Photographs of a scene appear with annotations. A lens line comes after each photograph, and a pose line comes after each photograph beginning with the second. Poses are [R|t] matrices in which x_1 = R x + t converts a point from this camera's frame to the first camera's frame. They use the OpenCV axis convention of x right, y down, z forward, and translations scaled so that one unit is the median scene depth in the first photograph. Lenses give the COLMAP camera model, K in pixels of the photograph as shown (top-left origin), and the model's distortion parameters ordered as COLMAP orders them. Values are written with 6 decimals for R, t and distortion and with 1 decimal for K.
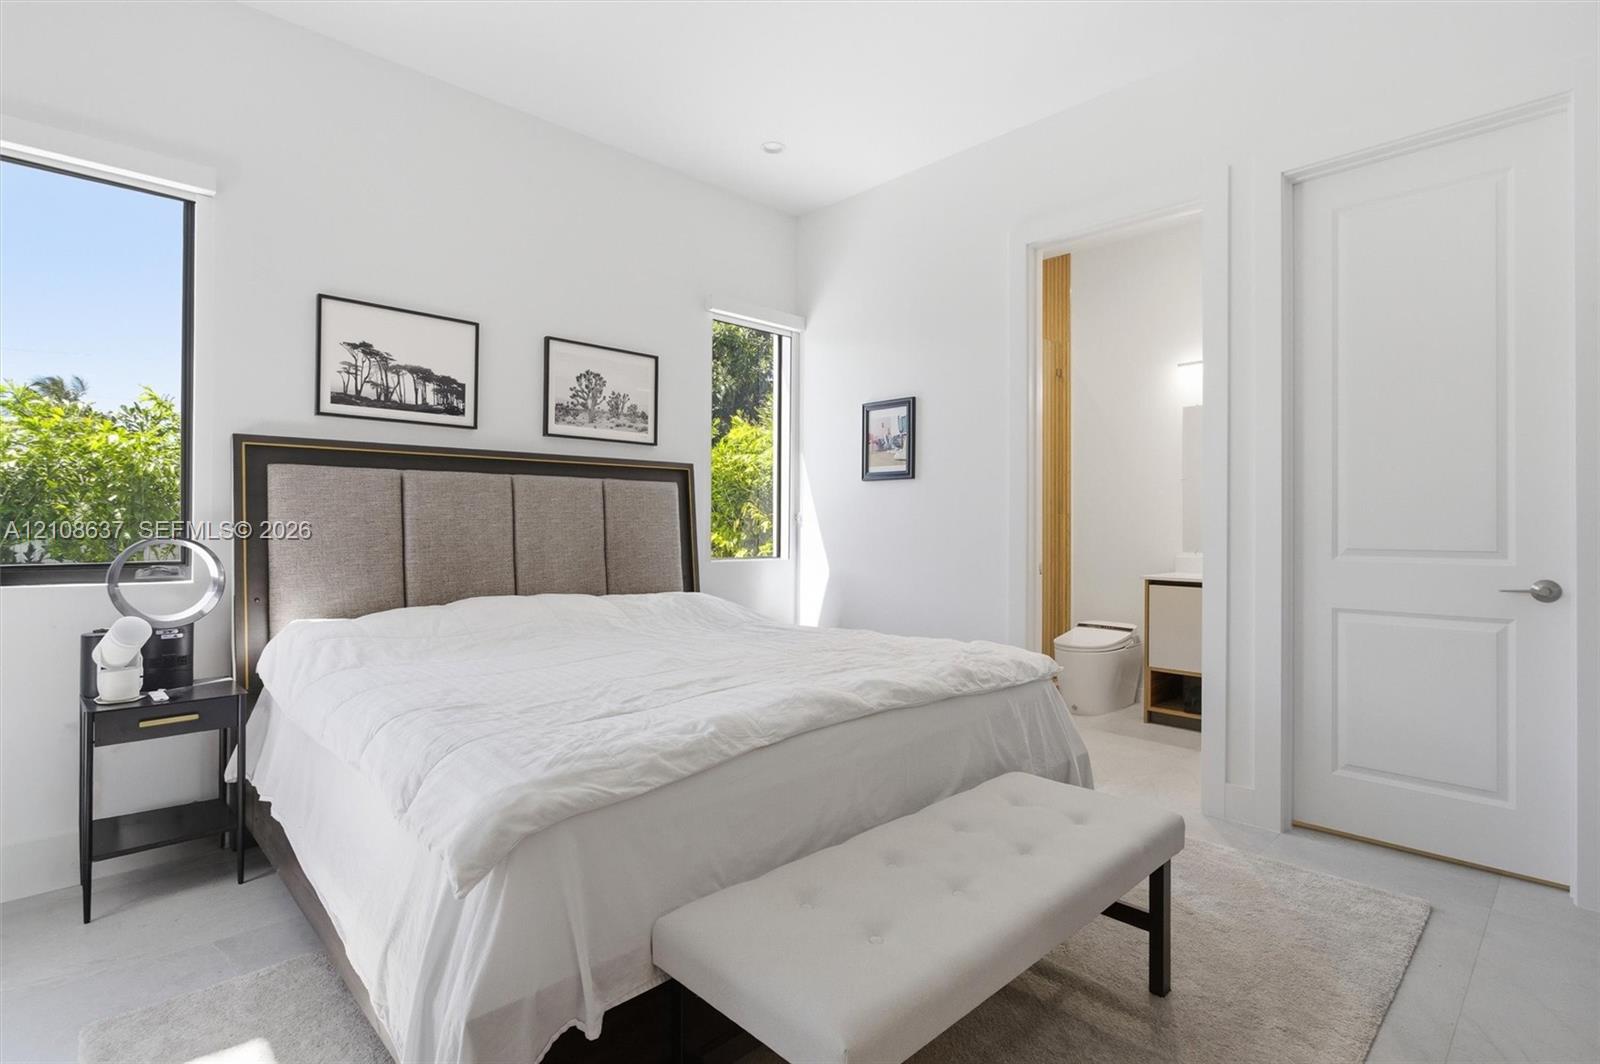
lens RADIAL K [[778.9, 0, 792.2], [0, 778.9, 525.8], [0, 0, 1]] dist [-0.006767, -0.000719]
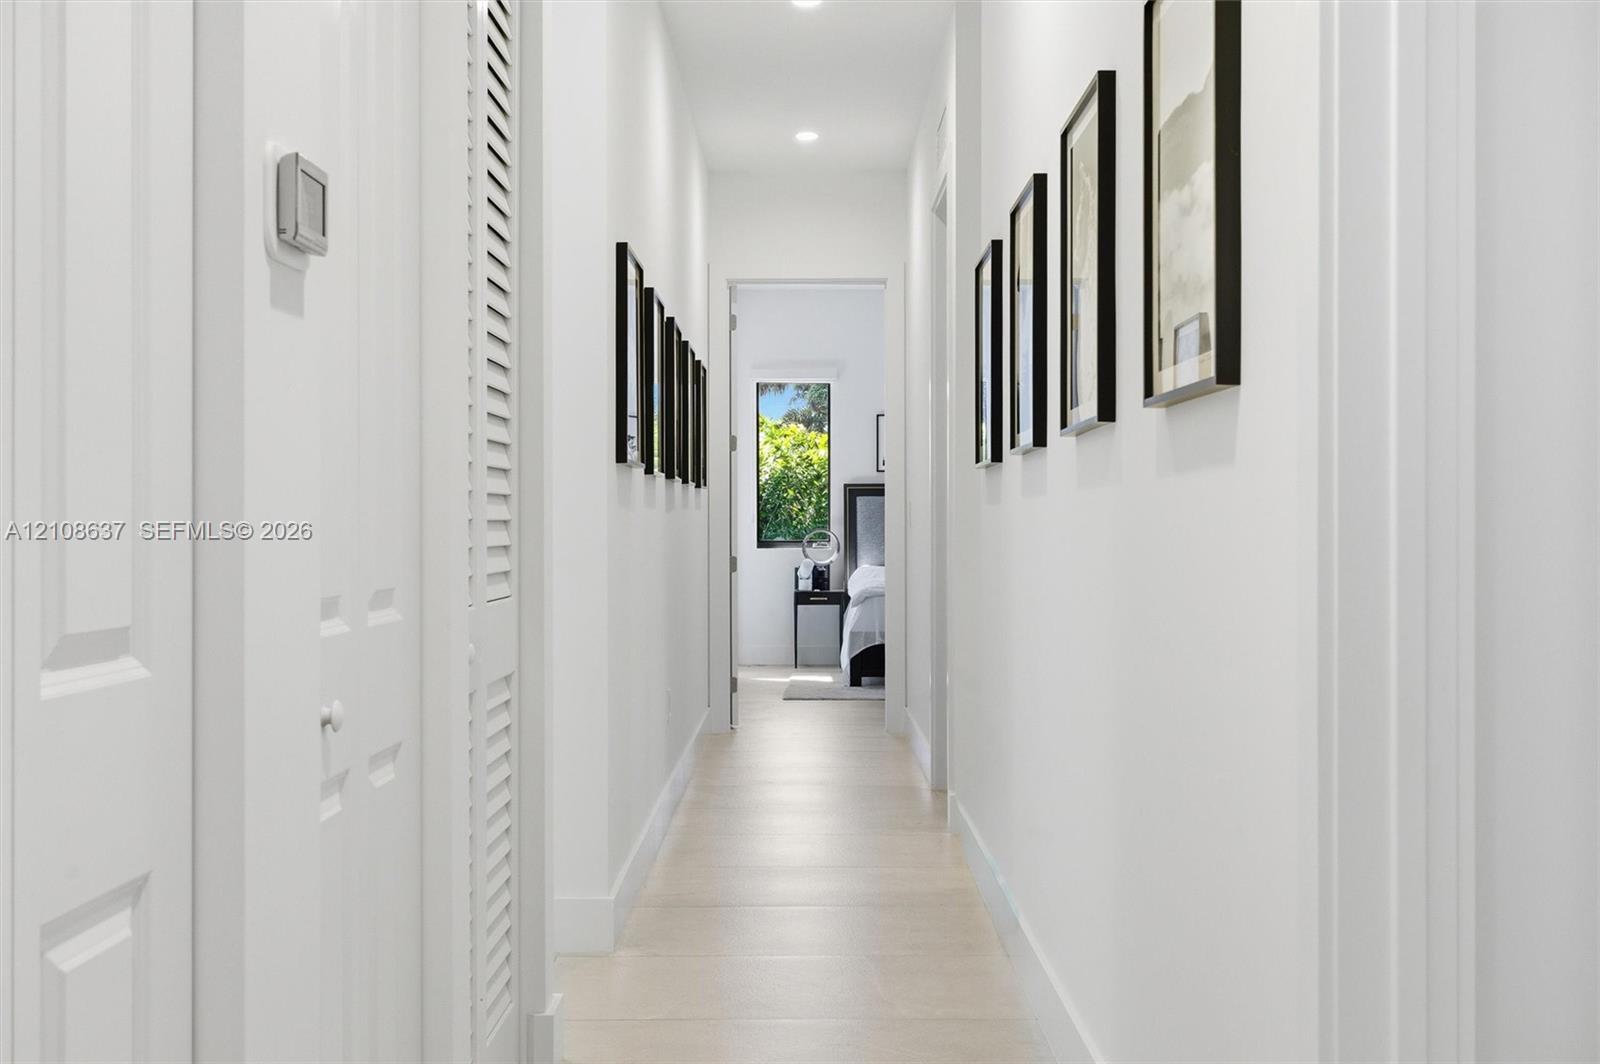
lens RADIAL K [[778.9, 0, 799.9], [0, 778.9, 527.2], [0, 0, 1]] dist [-0.006767, -0.000719]
pose [[0.731138, -0.000821, -0.682229, 0.916176], [0.003765, 0.999989, 0.002832, 0.002294], [0.682219, -0.004639, 0.731133, -0.937727]]
